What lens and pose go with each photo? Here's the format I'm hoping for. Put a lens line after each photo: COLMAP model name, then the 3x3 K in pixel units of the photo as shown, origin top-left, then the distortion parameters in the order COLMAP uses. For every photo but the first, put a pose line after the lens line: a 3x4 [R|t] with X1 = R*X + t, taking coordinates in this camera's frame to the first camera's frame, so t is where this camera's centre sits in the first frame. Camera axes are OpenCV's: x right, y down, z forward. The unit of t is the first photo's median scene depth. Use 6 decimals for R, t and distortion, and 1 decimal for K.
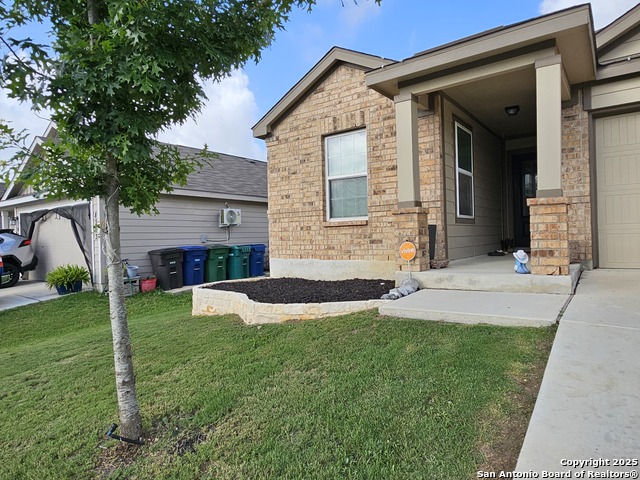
lens RADIAL K [[420.7, 0, 316.2], [0, 420.7, 237.7], [0, 0, 1]] dist [-0.001237, 0.003164]
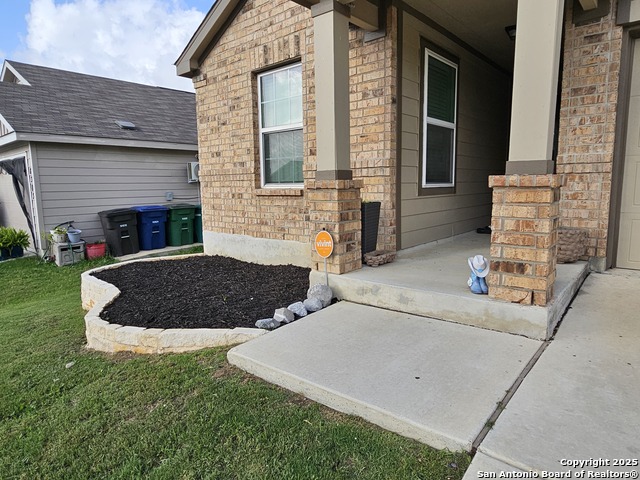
lens RADIAL K [[420.7, 0, 316.2], [0, 420.7, 237.7], [0, 0, 1]] dist [-0.001237, 0.003164]
pose [[0.997128, 0.017841, -0.073609, 0.199847], [-0.008078, 0.991368, 0.130862, -0.053982], [0.075308, -0.129891, 0.988664, 0.249397]]
